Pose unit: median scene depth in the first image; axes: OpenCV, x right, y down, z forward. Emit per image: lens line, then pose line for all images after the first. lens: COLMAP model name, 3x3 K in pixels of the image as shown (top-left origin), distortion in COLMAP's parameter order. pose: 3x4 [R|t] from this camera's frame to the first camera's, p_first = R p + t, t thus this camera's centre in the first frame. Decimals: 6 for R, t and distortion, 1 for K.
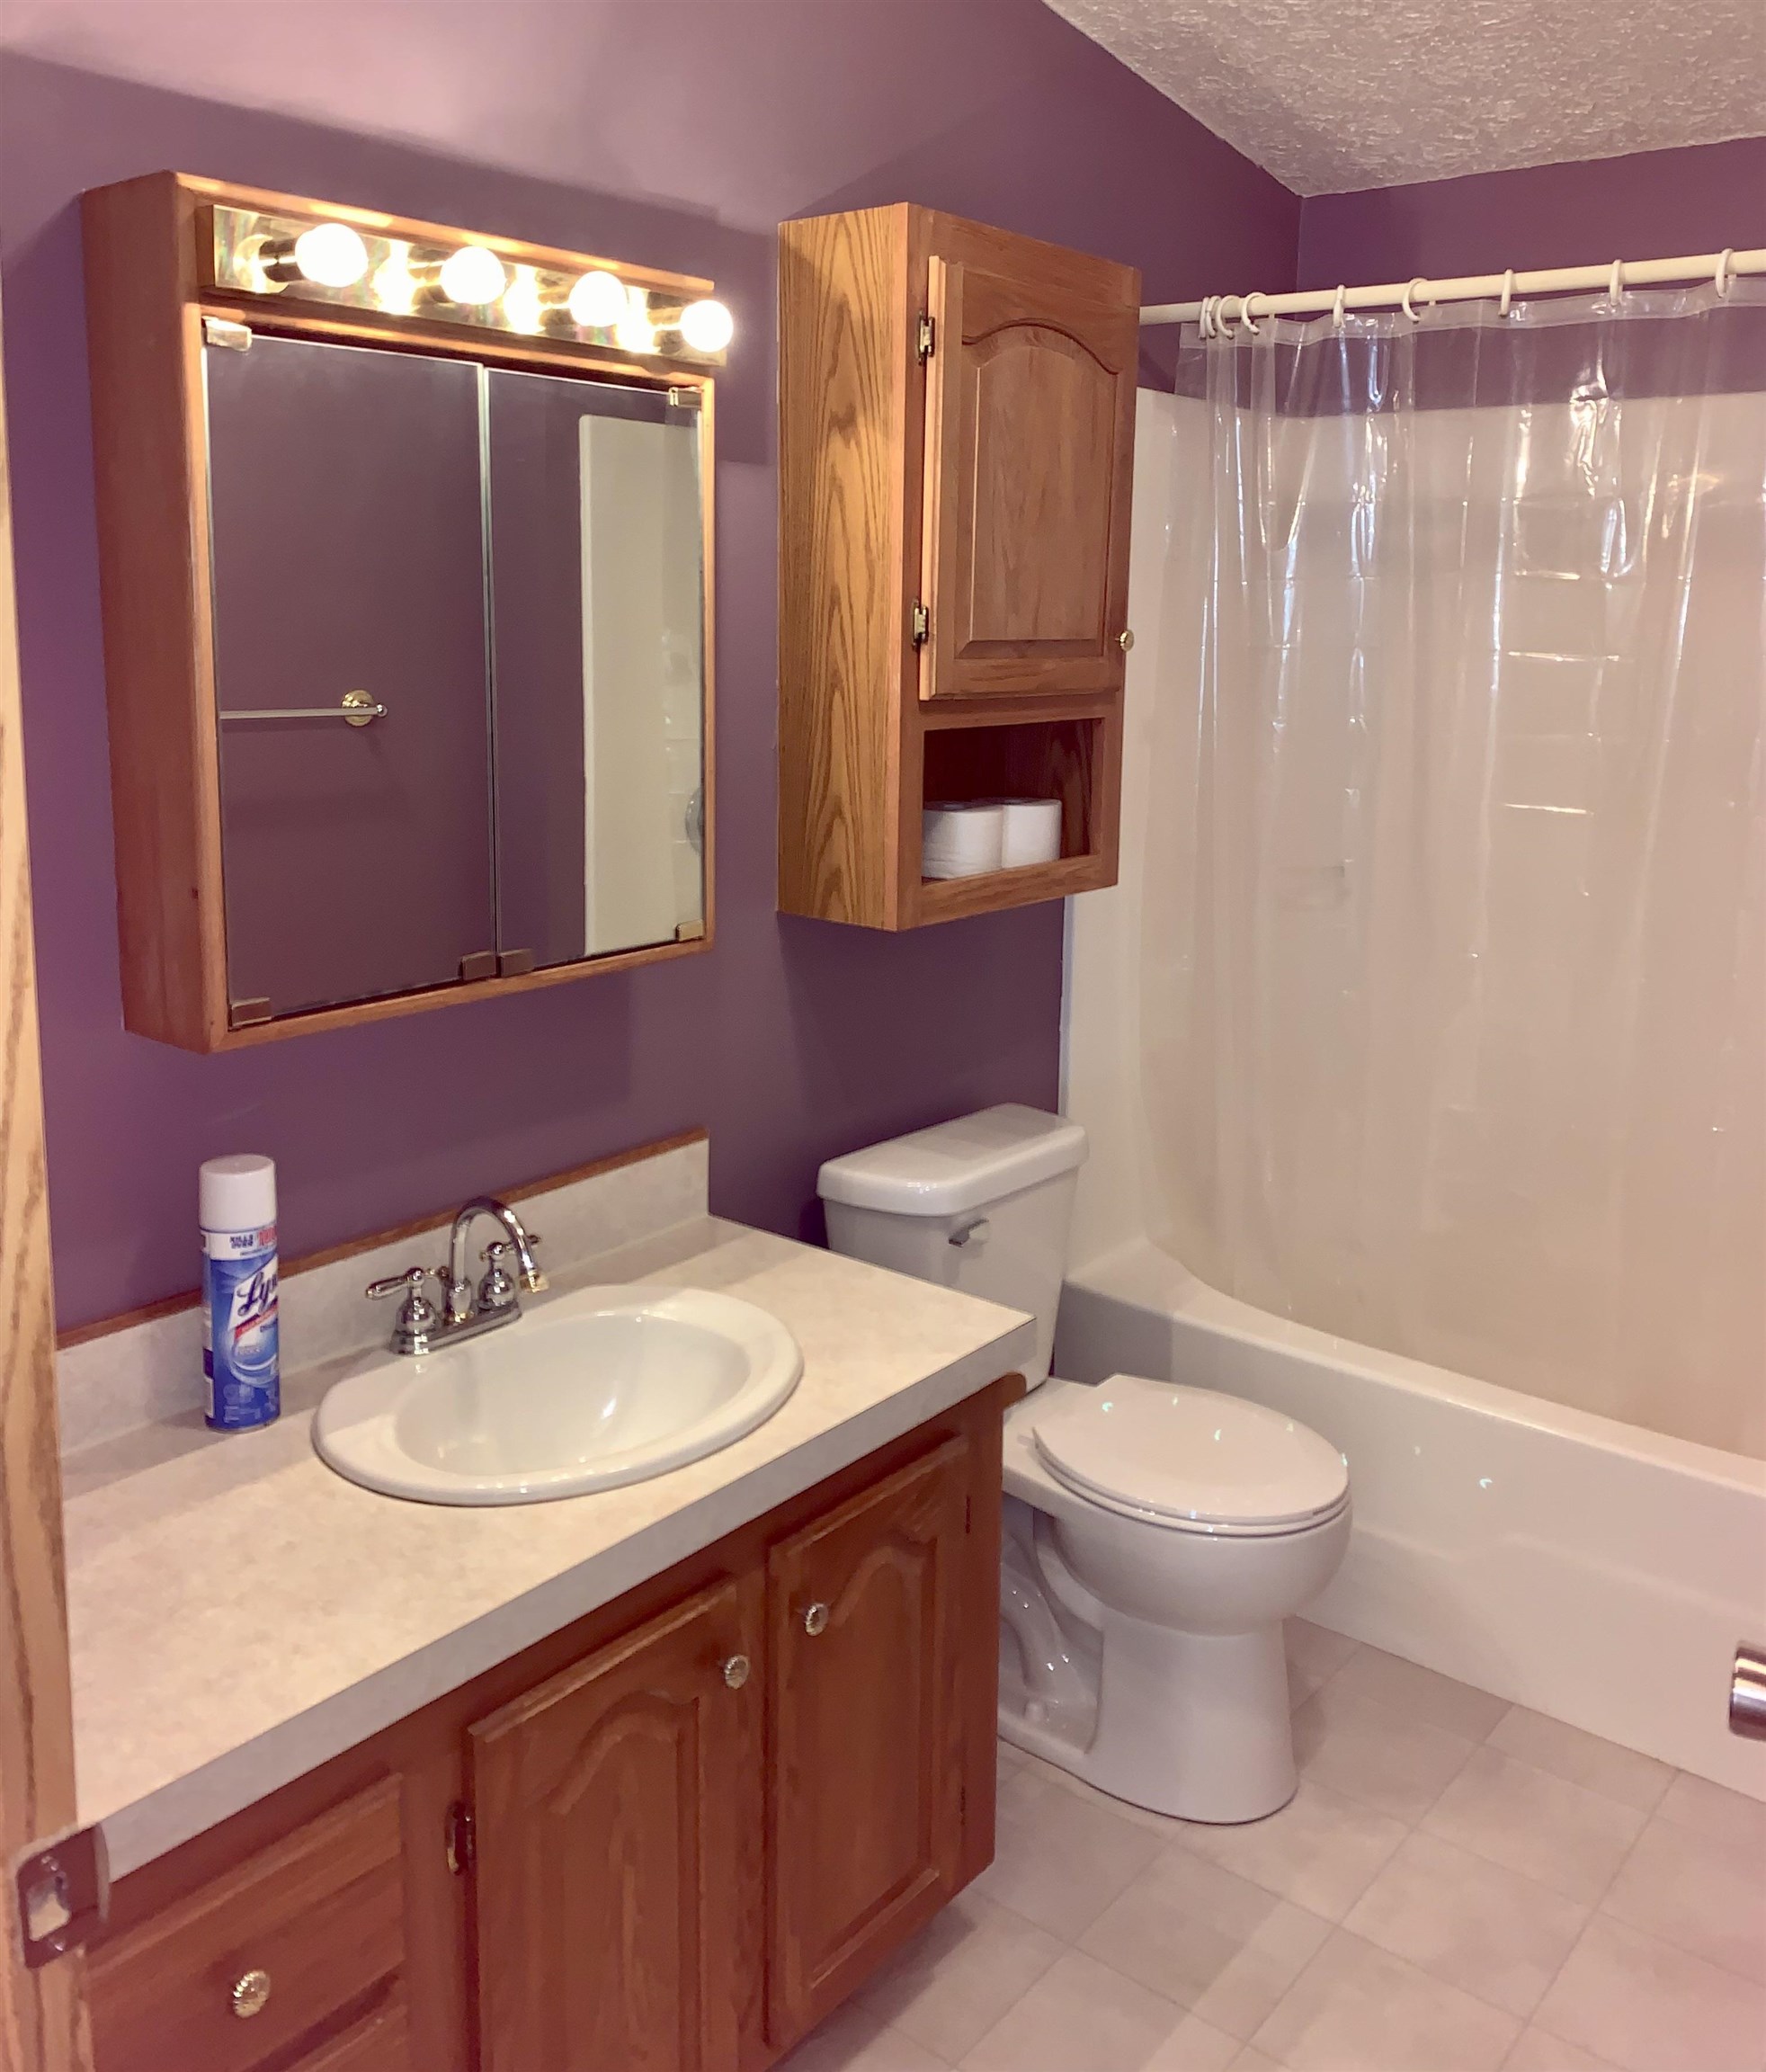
lens RADIAL K [[1812.0, 0, 883.6], [0, 1812.0, 917.0], [0, 0, 1]] dist [0.121095, -0.181366]
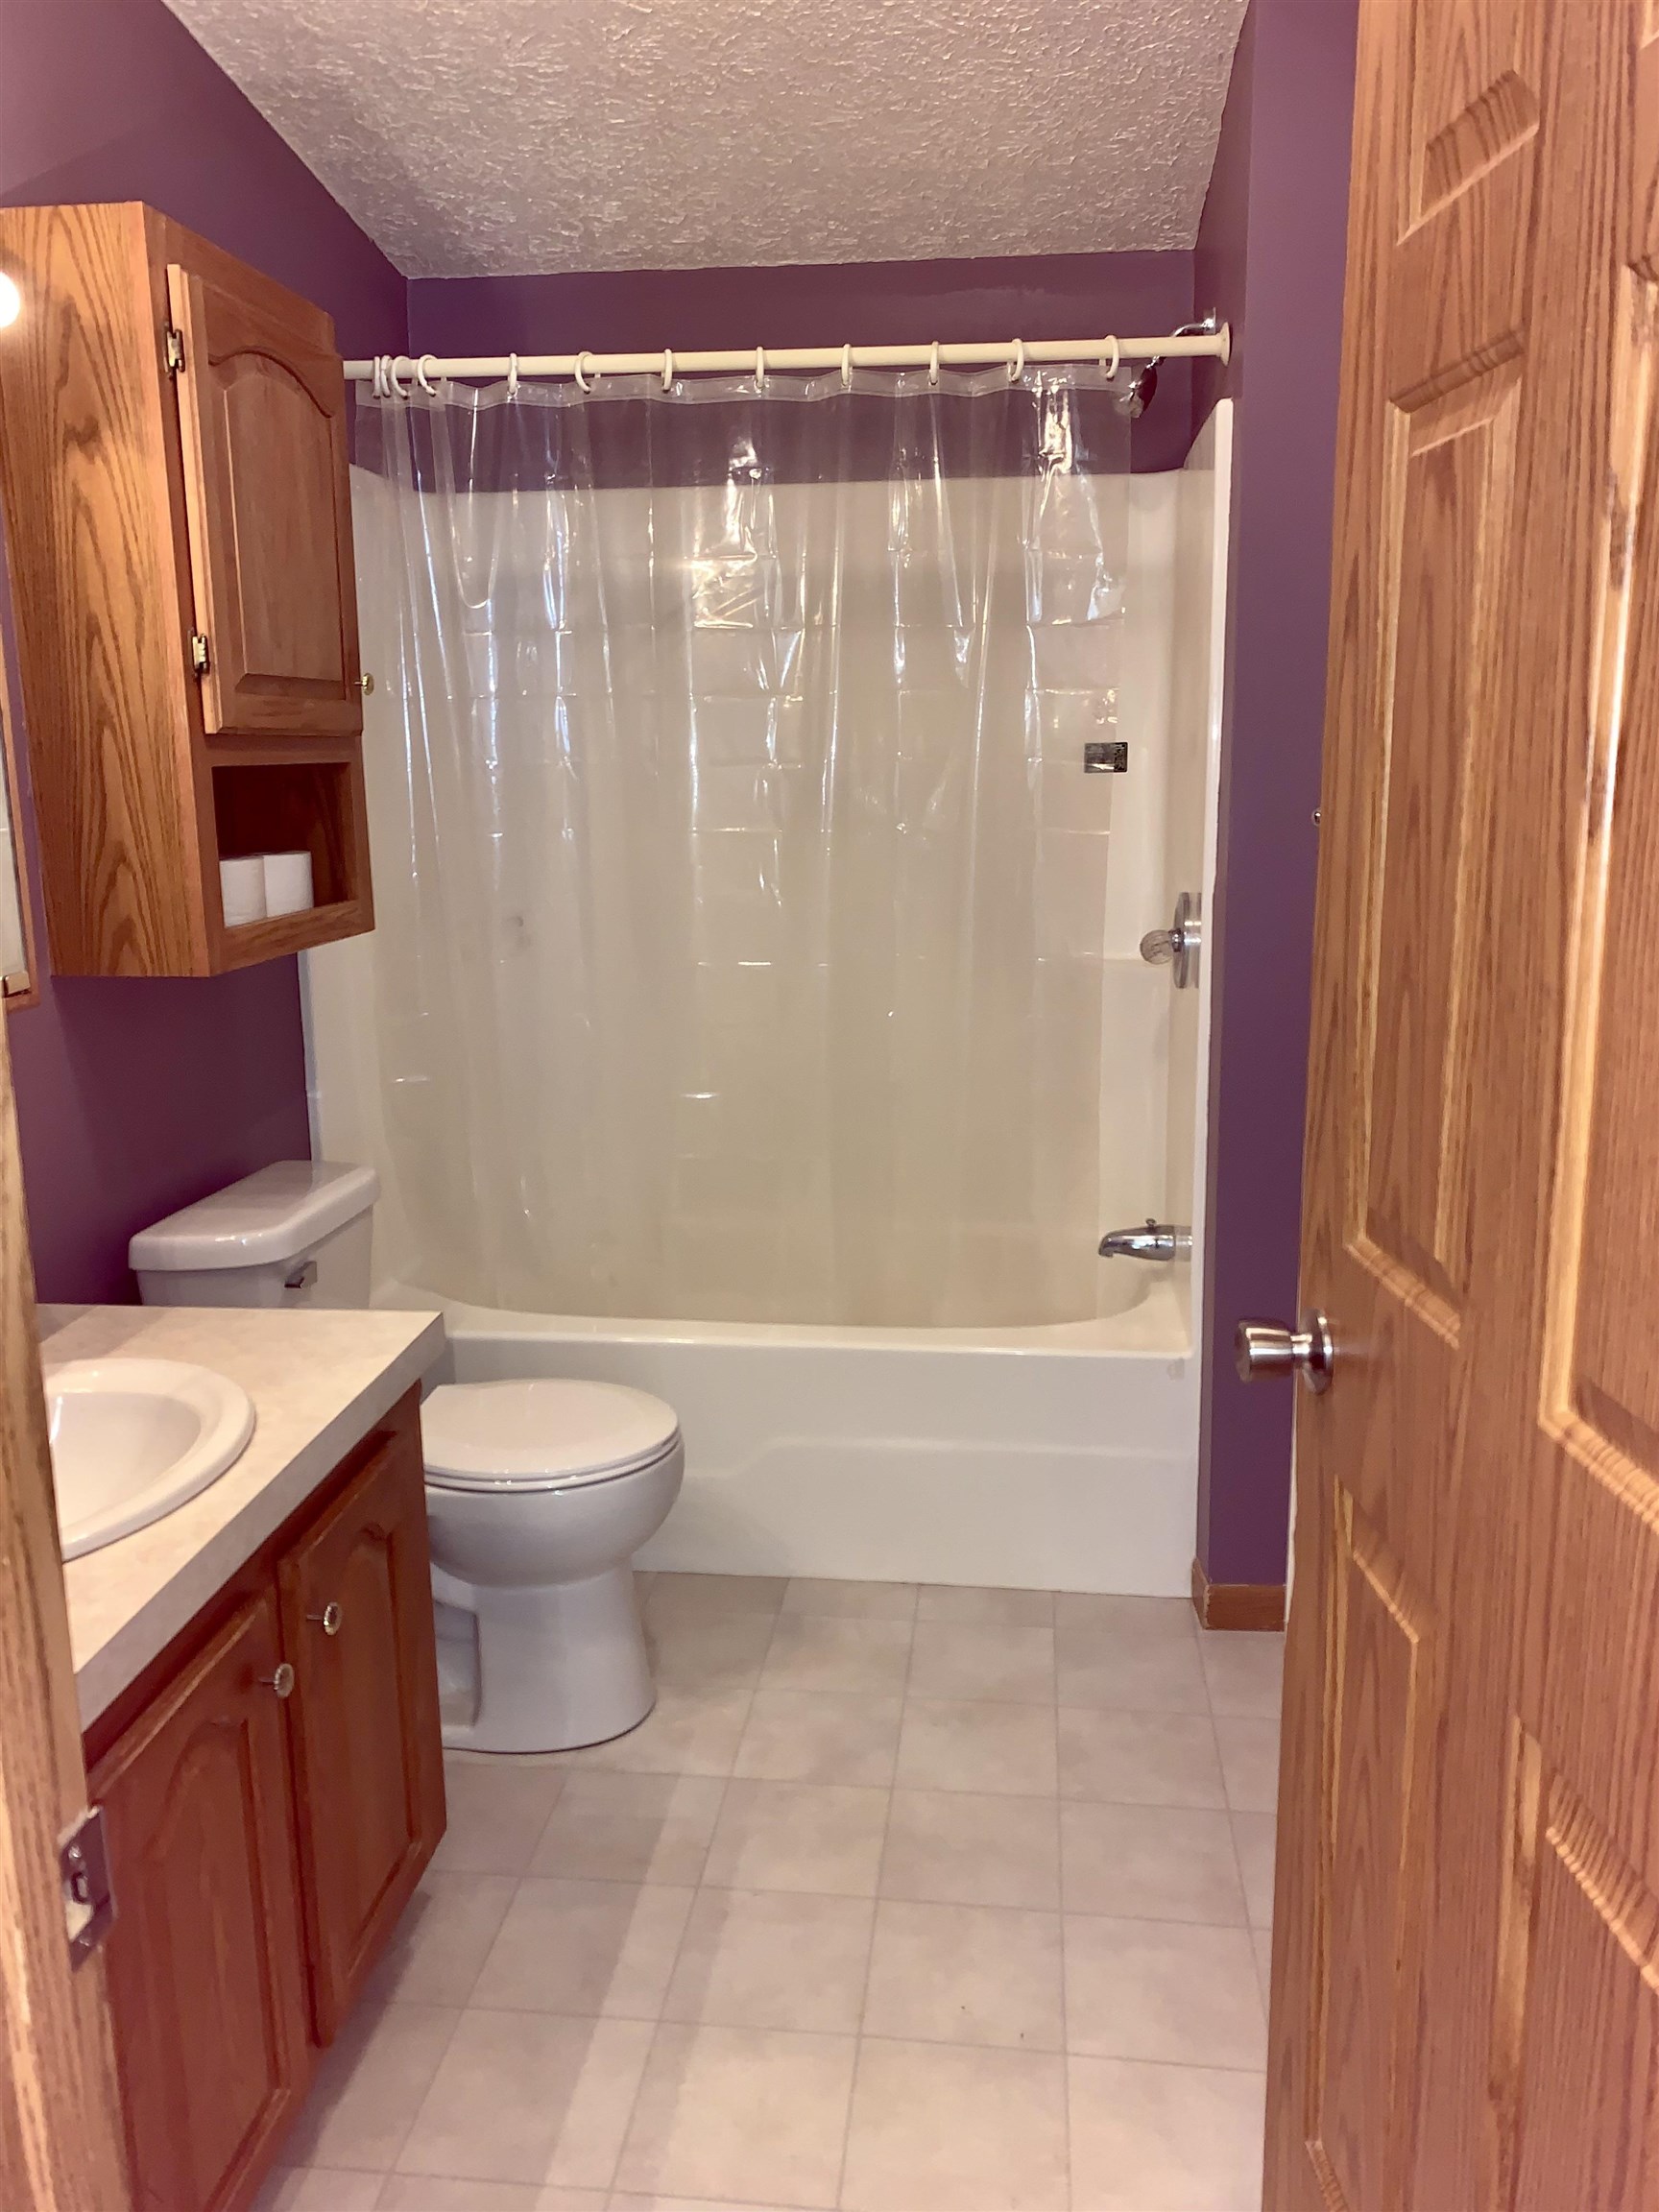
lens RADIAL K [[1714.8, 0, 834.6], [0, 1714.8, 1113.6], [0, 0, 1]] dist [0.039693, 0.001263]
pose [[0.845488, -0.139783, 0.515374, -0.192486], [0.117542, 0.990176, 0.075730, 0.049331], [-0.520897, -0.003451, 0.853613, 0.029904]]
